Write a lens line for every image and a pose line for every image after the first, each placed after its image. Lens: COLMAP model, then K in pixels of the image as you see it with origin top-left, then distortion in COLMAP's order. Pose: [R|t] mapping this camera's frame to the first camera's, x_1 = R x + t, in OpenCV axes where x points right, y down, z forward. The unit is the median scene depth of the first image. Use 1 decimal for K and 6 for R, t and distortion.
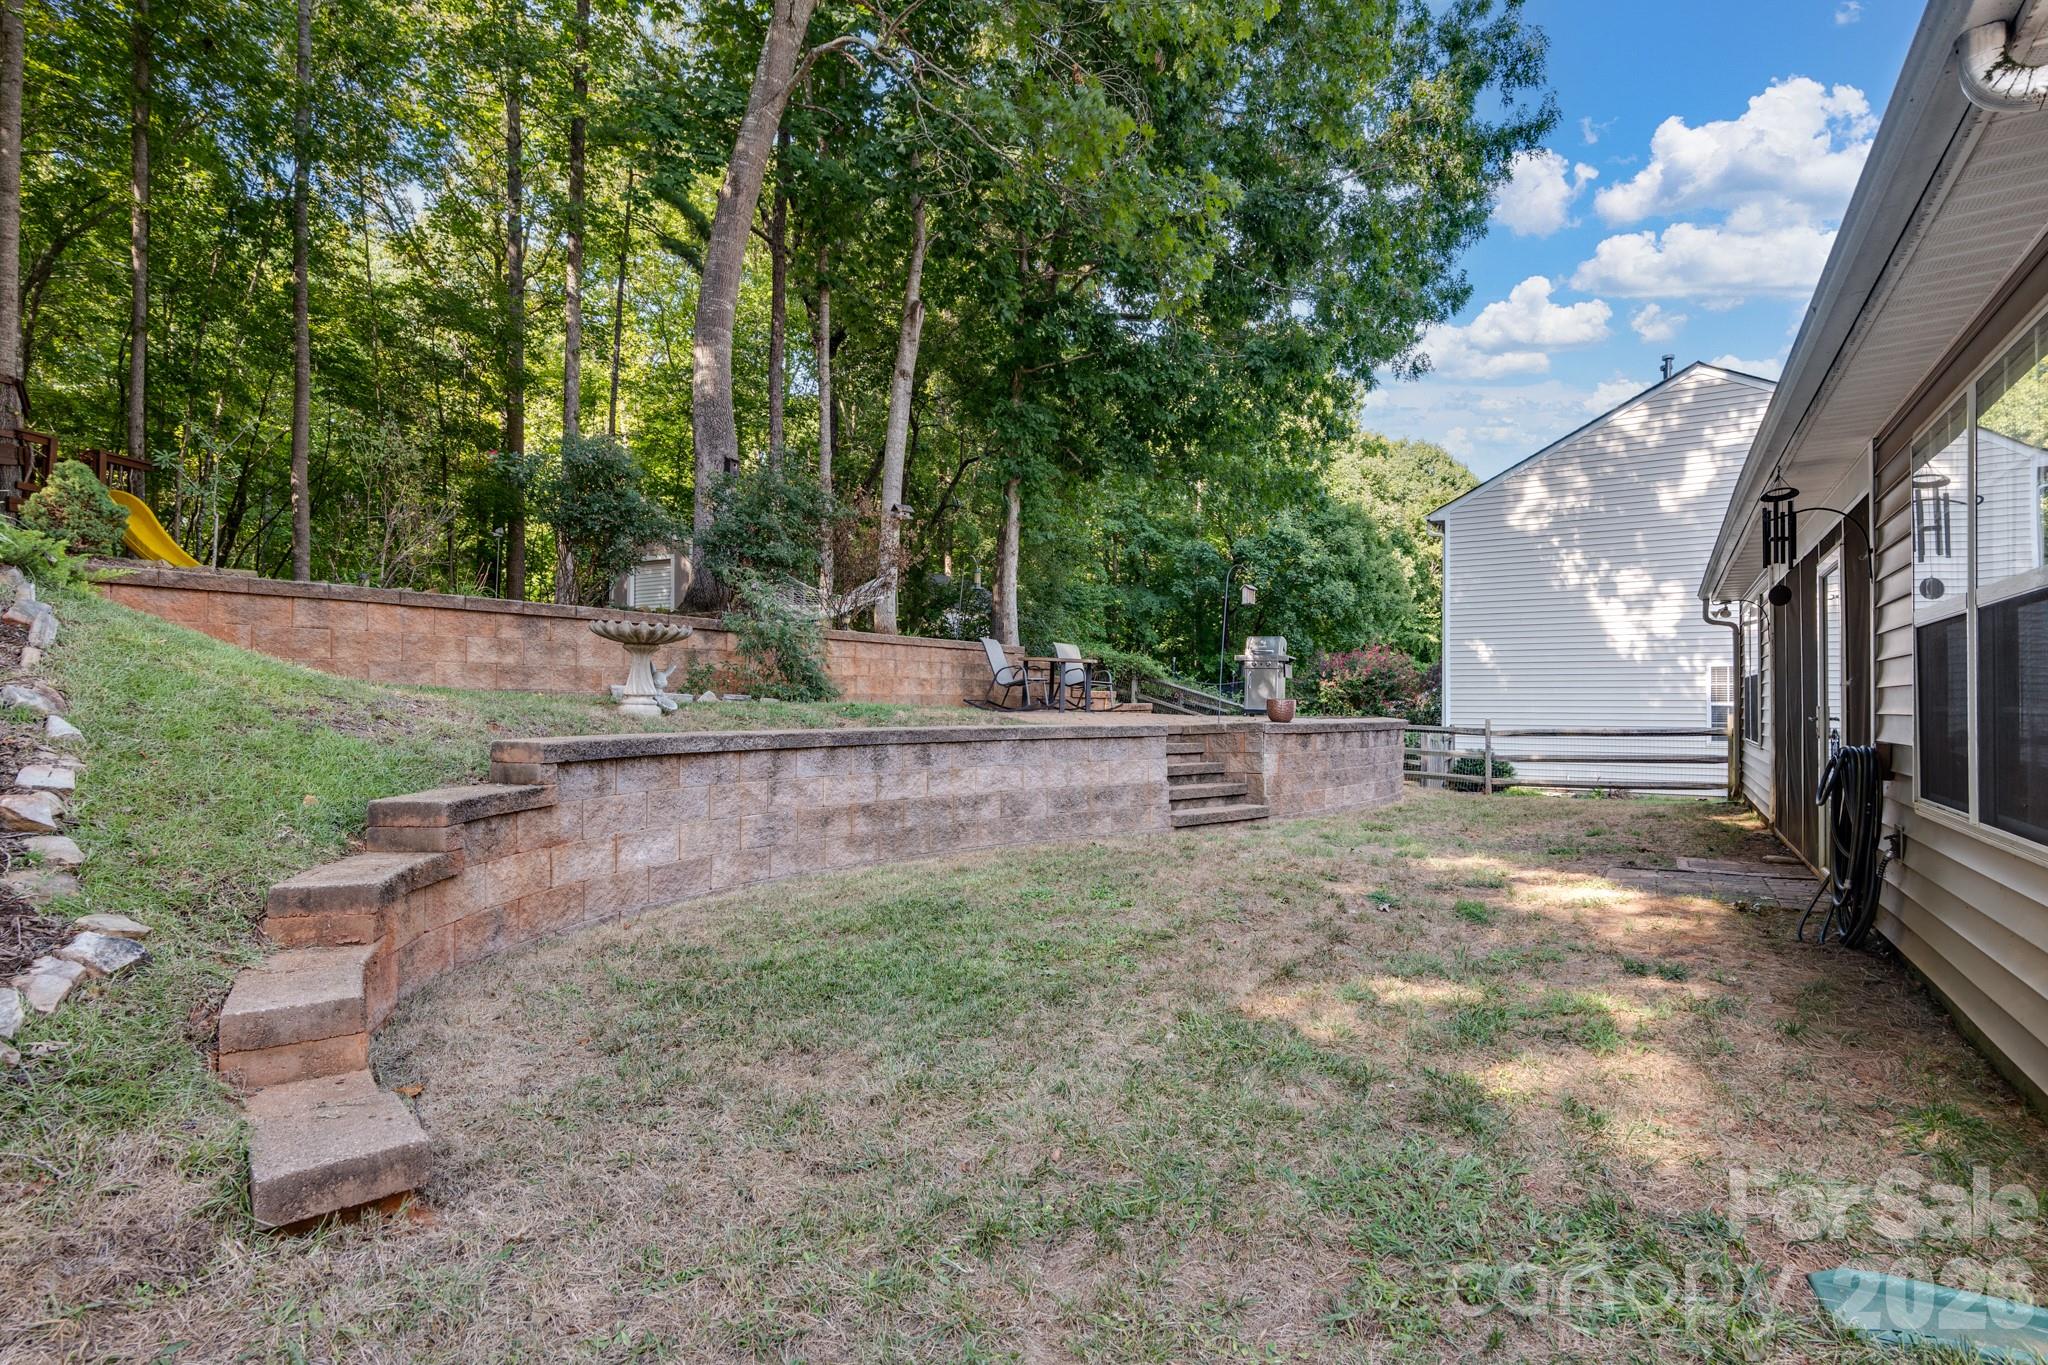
lens RADIAL K [[966.7, 0, 1027.4], [0, 966.7, 685.9], [0, 0, 1]] dist [-0.042351, -0.001963]
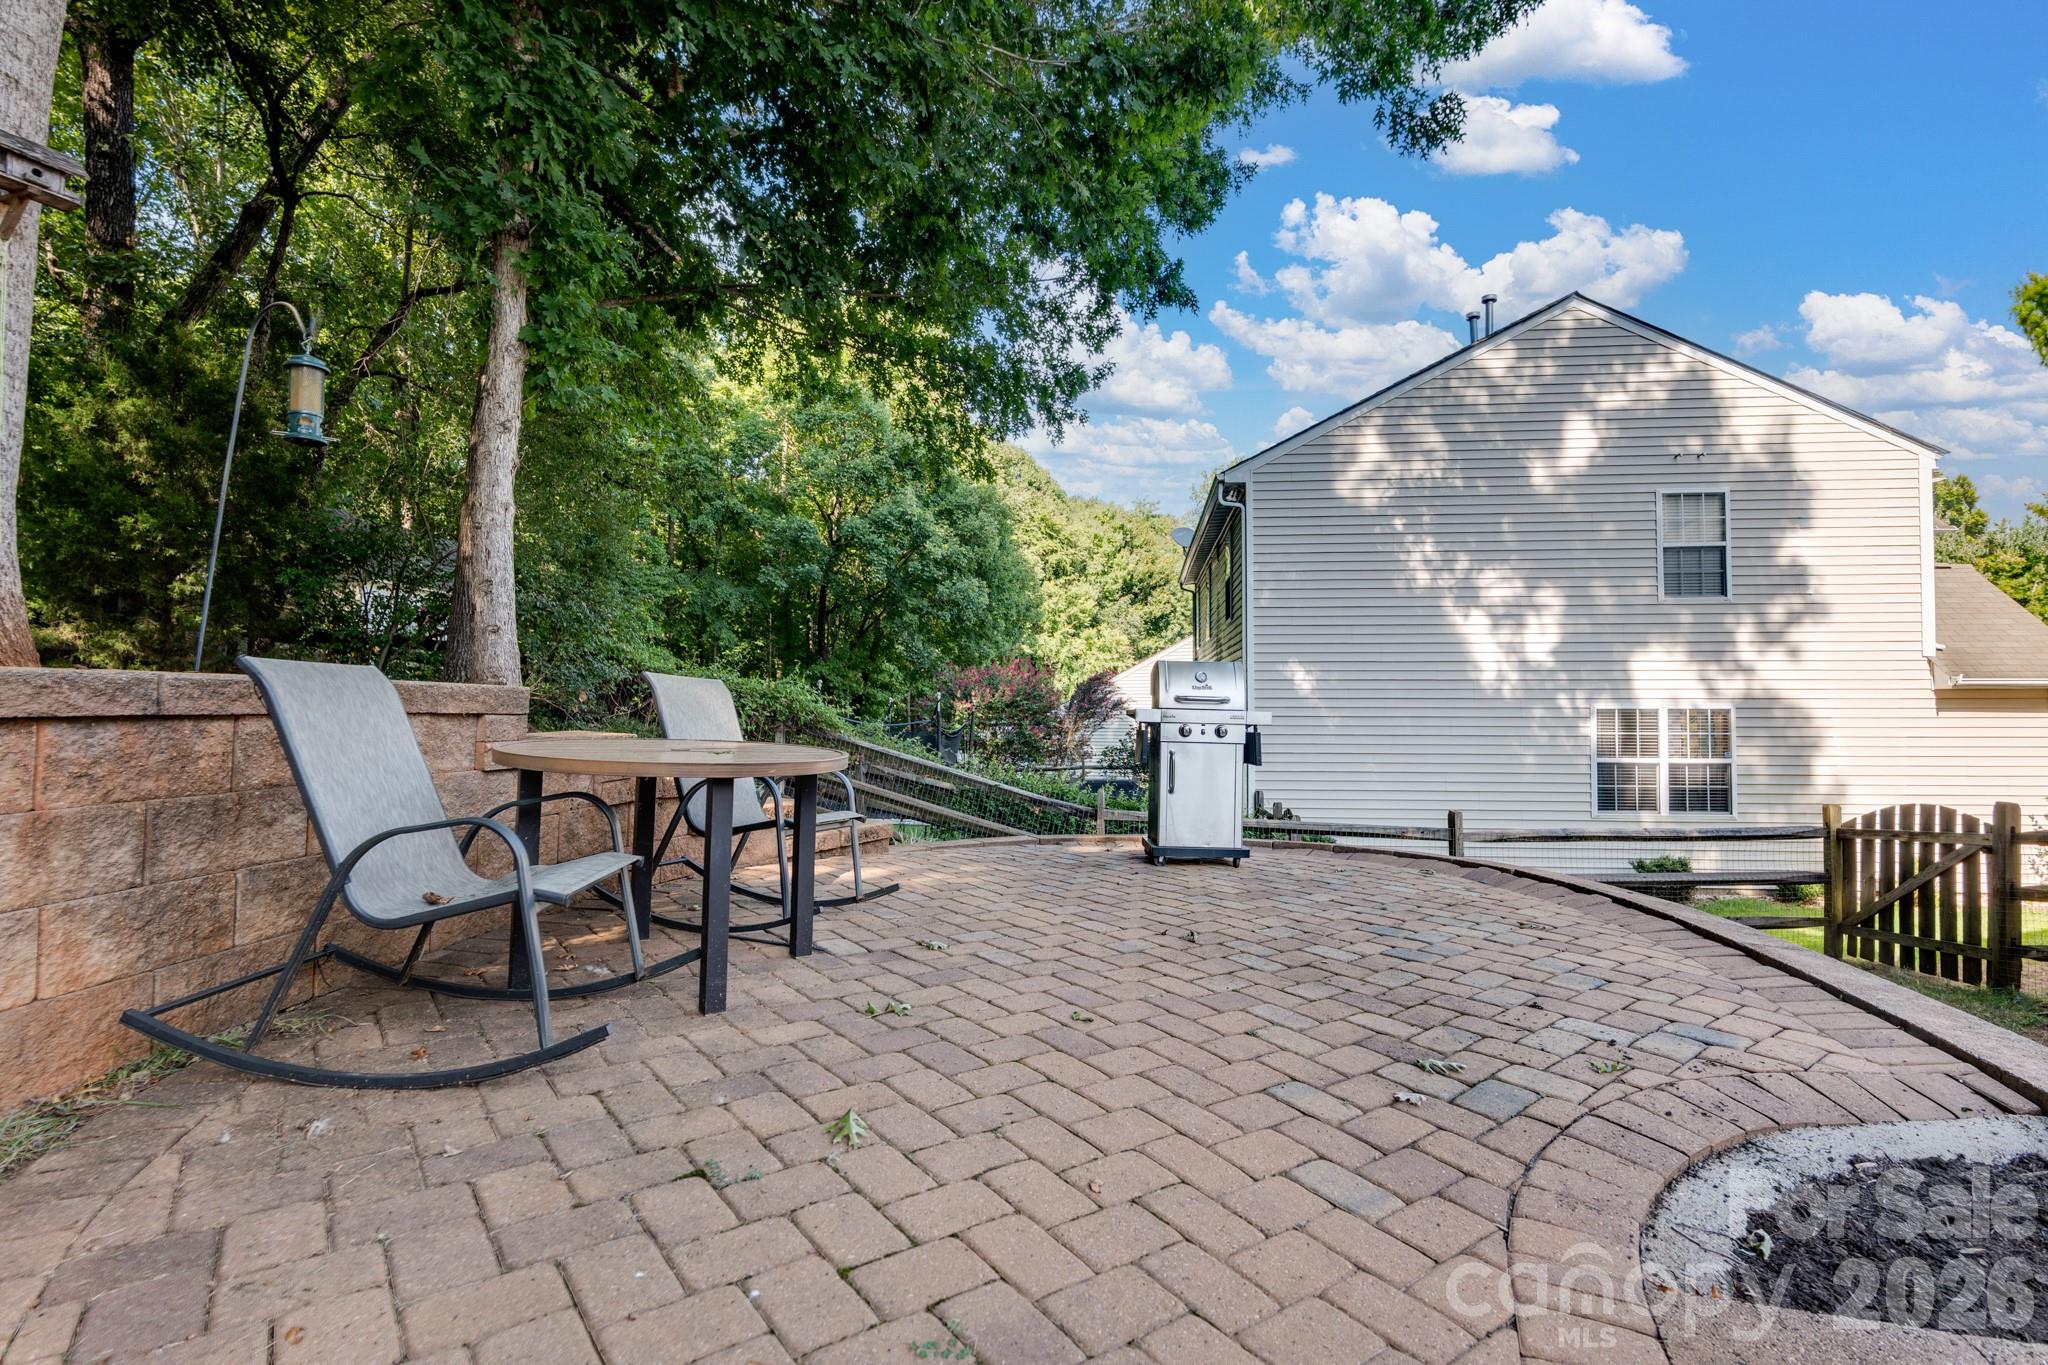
lens RADIAL K [[966.7, 0, 1035.6], [0, 966.7, 693.0], [0, 0, 1]] dist [-0.042351, -0.001963]
pose [[0.889828, 0.004532, 0.456274, 0.000777], [-0.006139, 0.999979, 0.002039, -0.023156], [-0.456255, -0.004615, 0.889837, 0.405575]]
